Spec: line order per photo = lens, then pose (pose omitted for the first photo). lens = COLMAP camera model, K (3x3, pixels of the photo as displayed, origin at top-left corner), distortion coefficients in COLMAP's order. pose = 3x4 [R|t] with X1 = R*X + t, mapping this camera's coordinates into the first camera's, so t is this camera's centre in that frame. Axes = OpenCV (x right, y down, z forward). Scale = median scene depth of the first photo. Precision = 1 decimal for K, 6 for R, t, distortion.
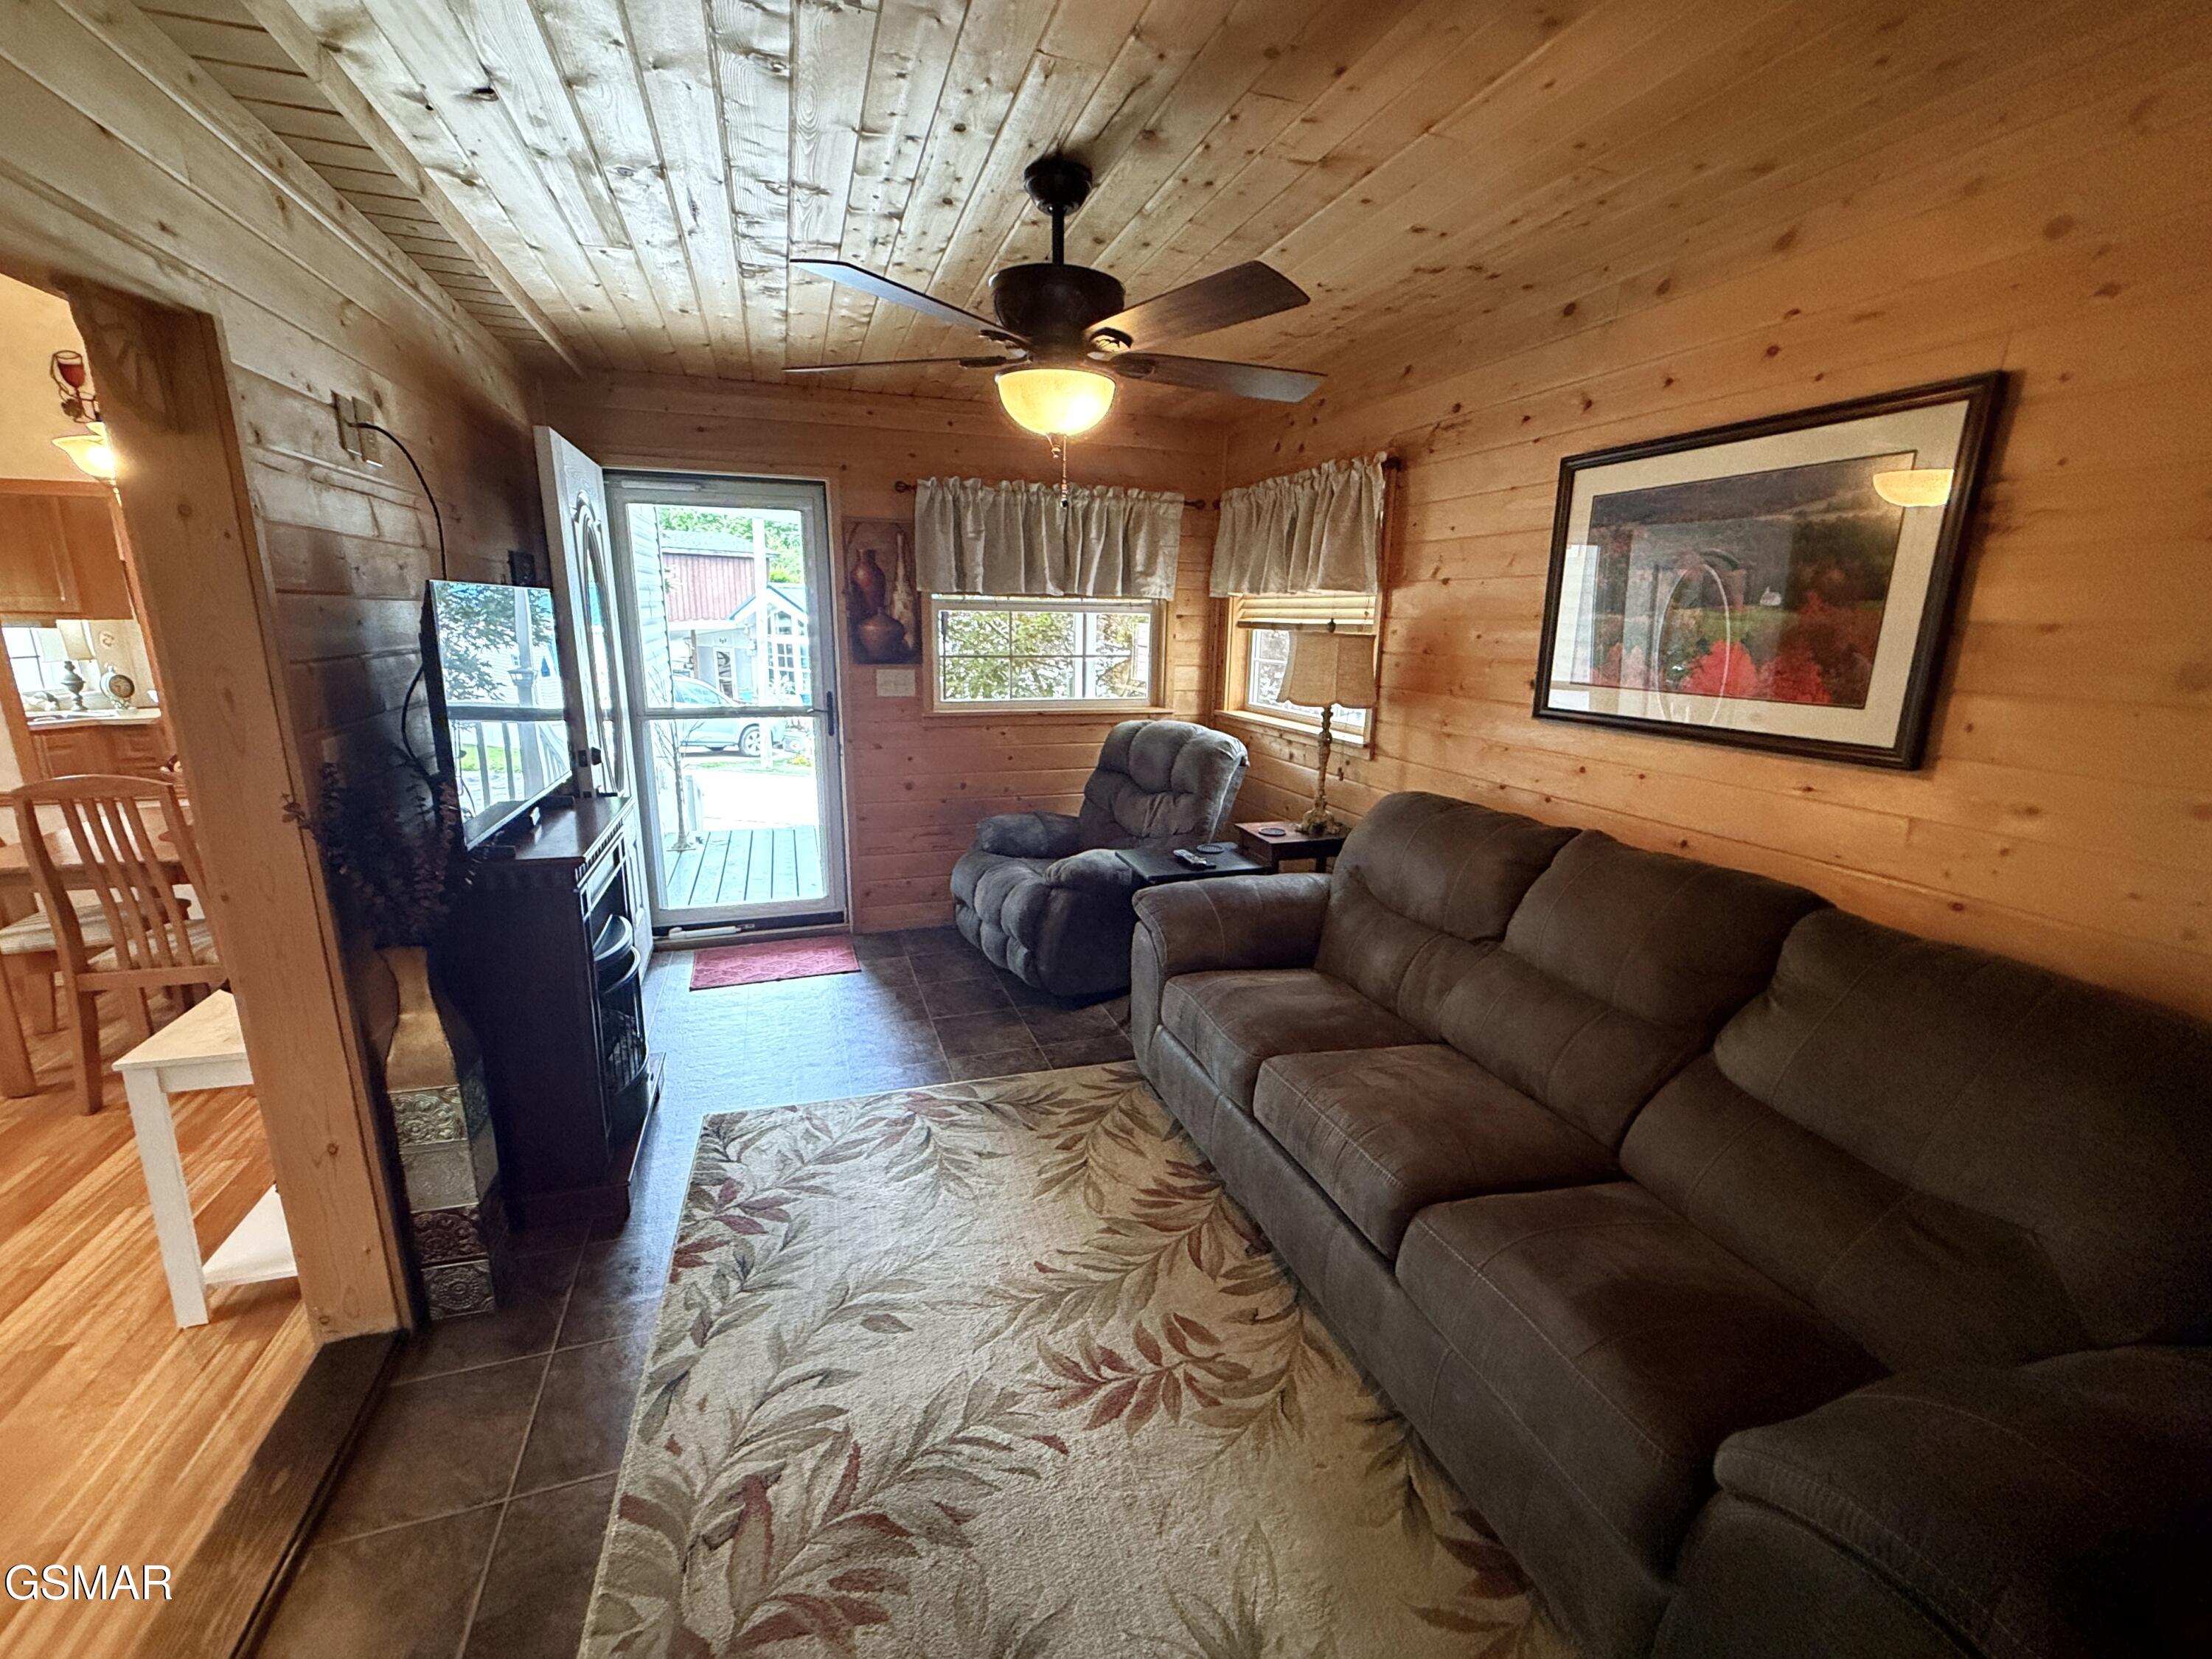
lens RADIAL K [[903.0, 0, 1097.0], [0, 903.0, 820.1], [0, 0, 1]] dist [-0.000539, -0.000985]
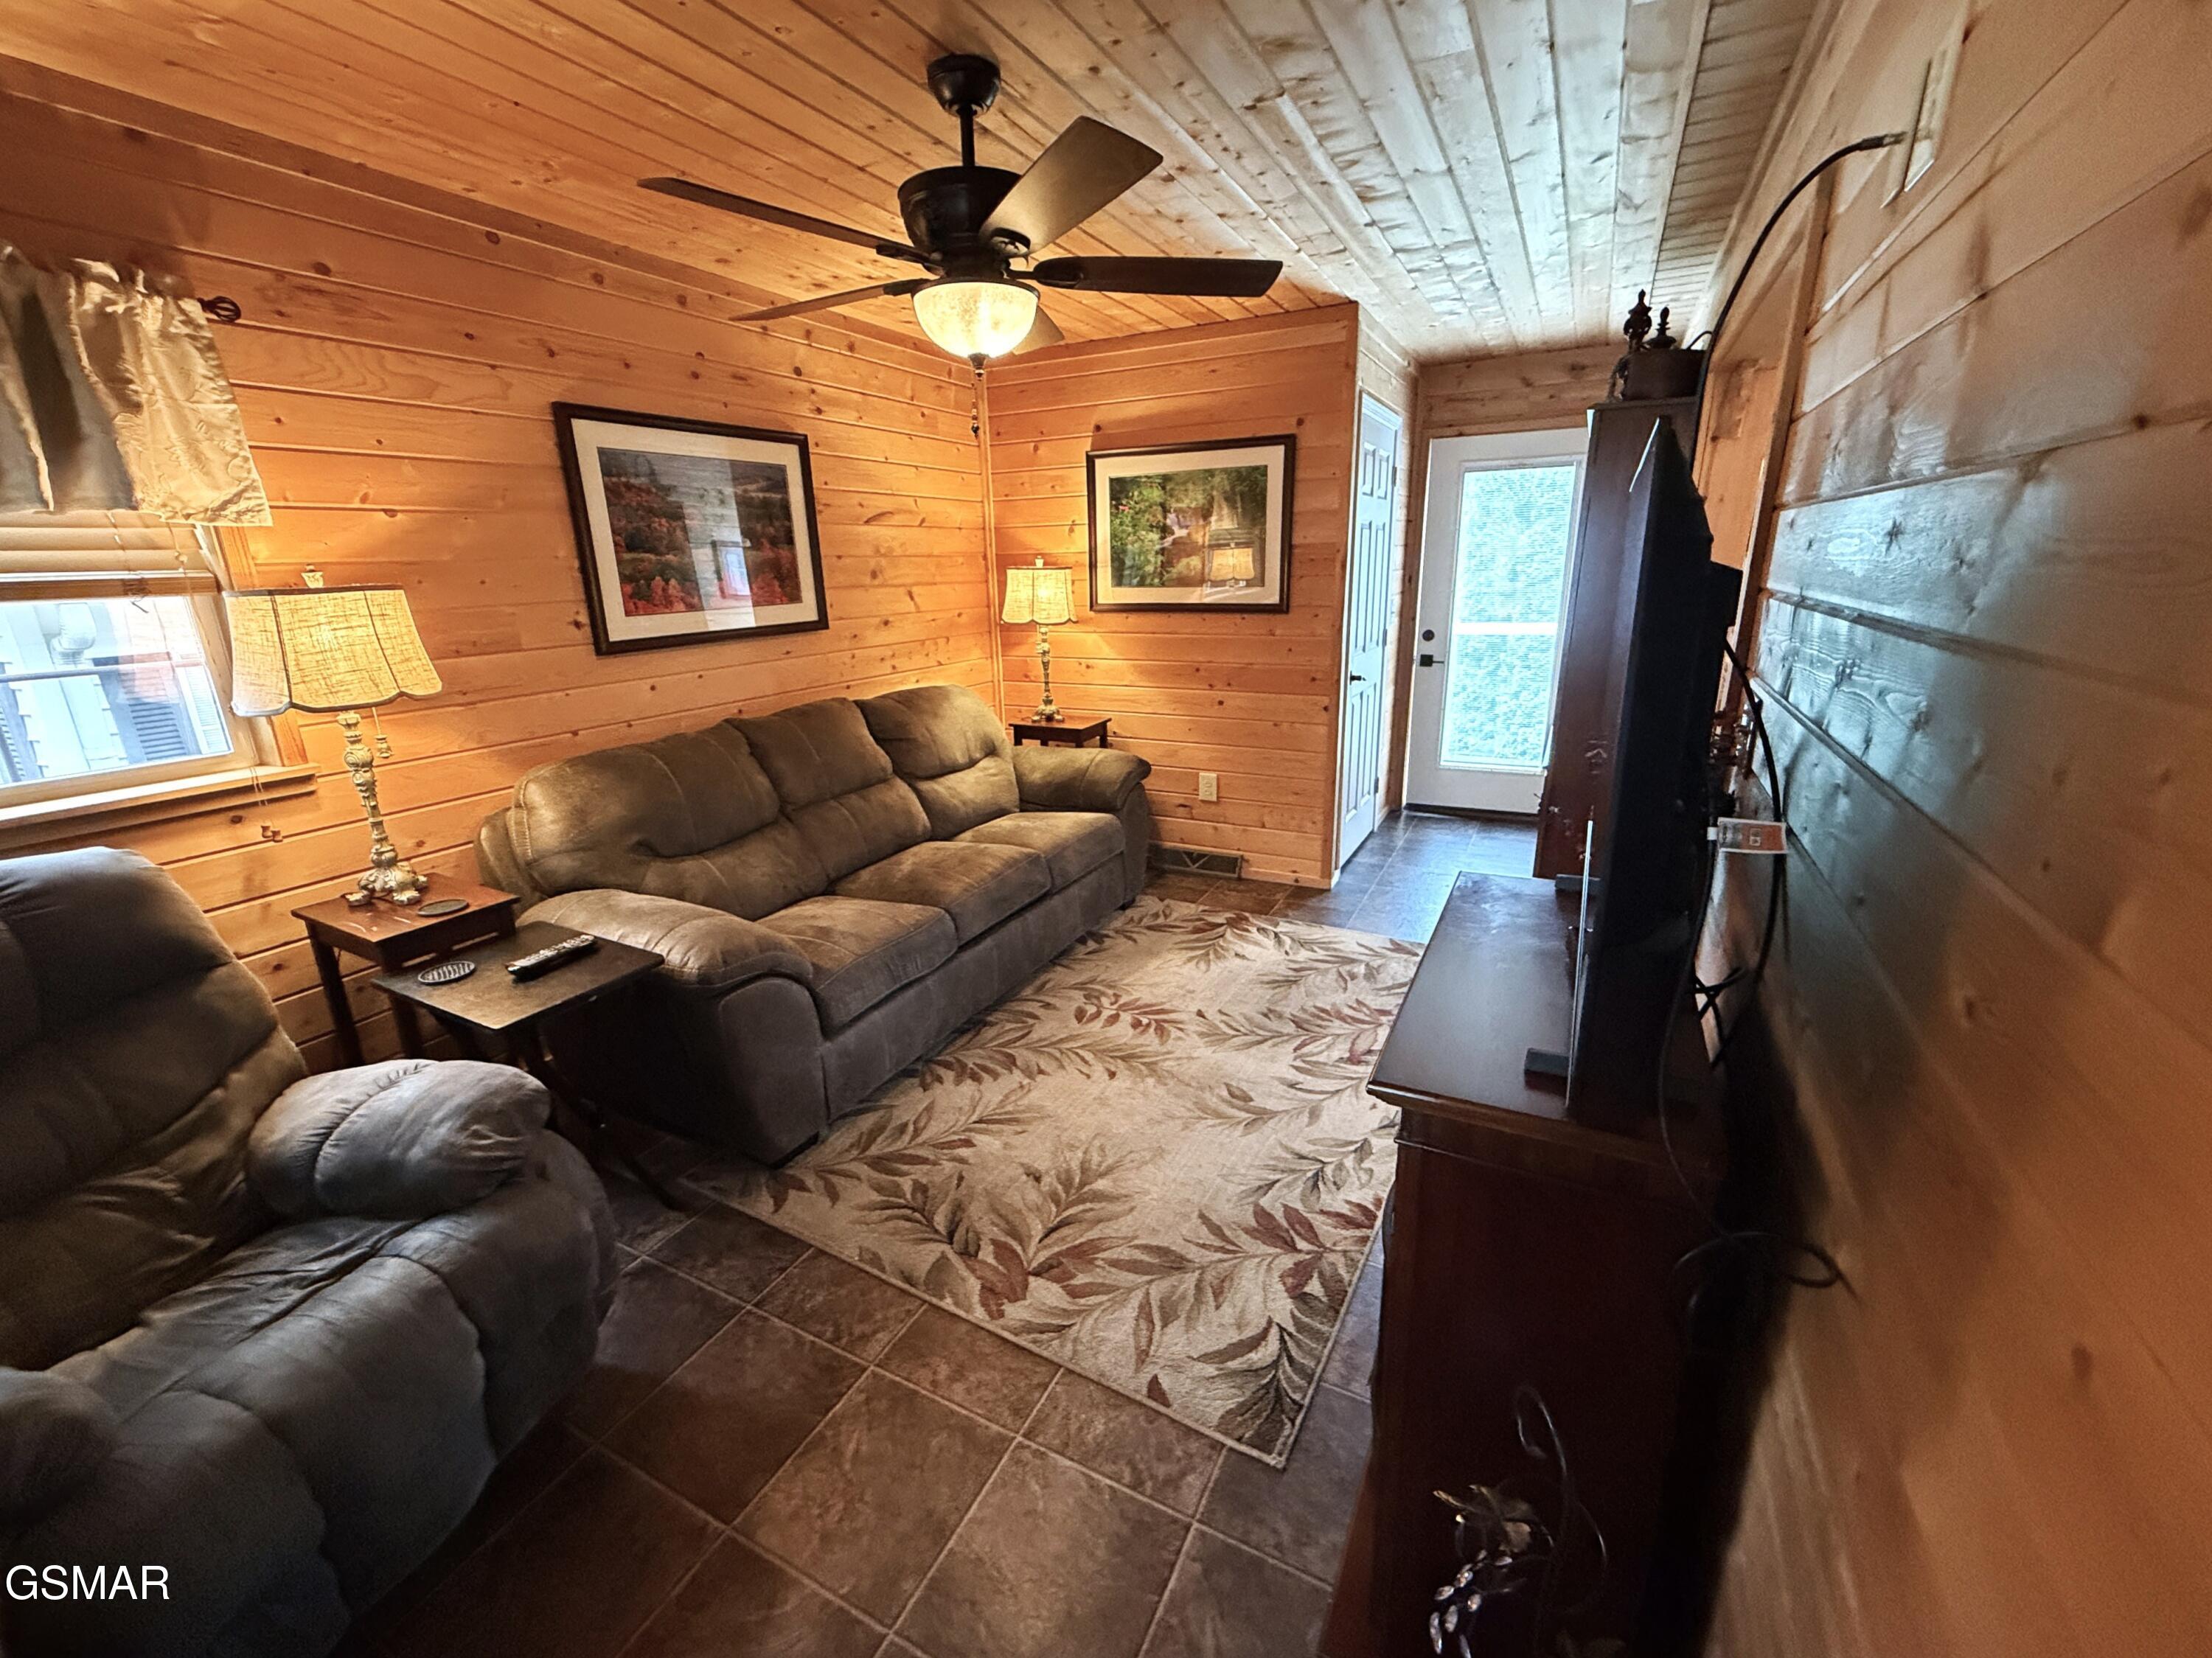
lens RADIAL K [[903.0, 0, 1098.7], [0, 903.0, 830.3], [0, 0, 1]] dist [-0.000539, -0.000985]
pose [[-0.687960, -0.200690, 0.697449, -0.817465], [0.181106, 0.883130, 0.432761, -0.335044], [-0.702789, 0.424035, -0.571212, 1.515127]]
